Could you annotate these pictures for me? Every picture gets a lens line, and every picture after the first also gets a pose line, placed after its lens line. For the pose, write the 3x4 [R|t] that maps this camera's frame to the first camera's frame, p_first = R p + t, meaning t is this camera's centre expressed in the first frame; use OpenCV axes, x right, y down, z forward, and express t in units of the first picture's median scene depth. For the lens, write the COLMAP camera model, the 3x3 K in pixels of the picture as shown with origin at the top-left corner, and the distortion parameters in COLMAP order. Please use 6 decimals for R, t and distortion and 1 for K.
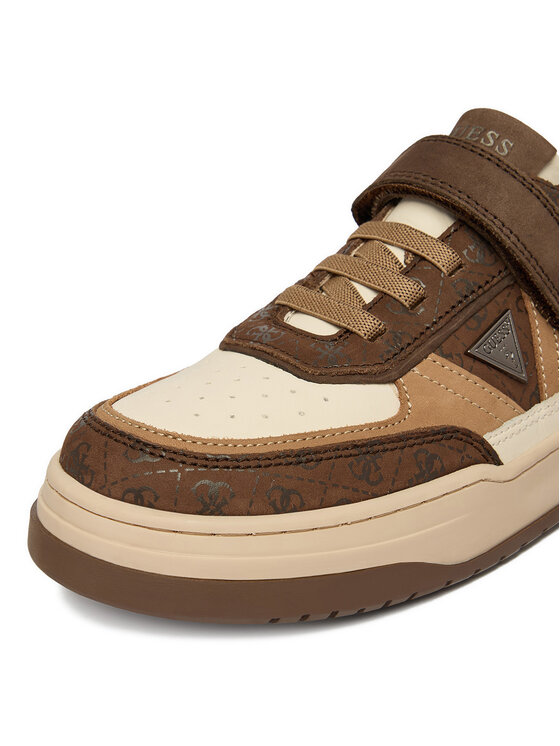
lens RADIAL K [[1185.3, 0, 280.0], [0, 1185.3, 373.0], [0, 0, 1]] dist [-0.137310, -0.036149]
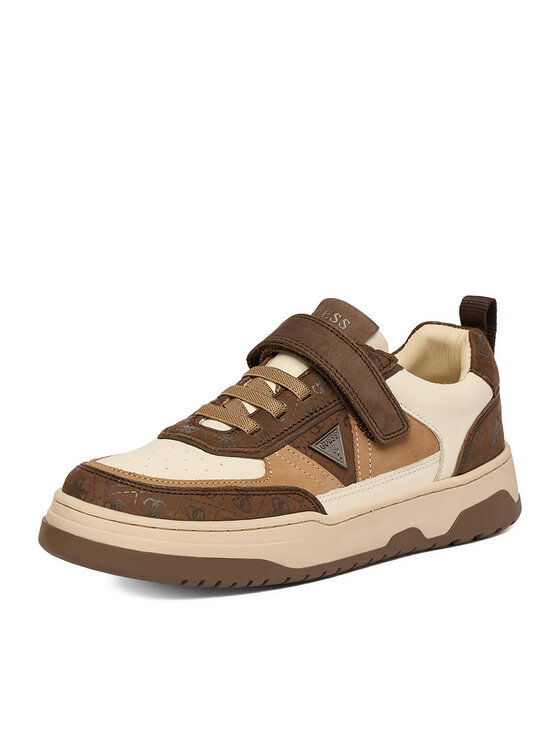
lens RADIAL K [[2512.6, 0, 280.0], [0, 2512.6, 373.0], [0, 0, 1]] dist [0.016717, 0.127157]
pose [[0.997391, 0.060547, 0.039300, -0.025932], [-0.053686, 0.986166, -0.156824, 0.431561], [-0.048251, 0.154305, 0.986844, -2.459851]]
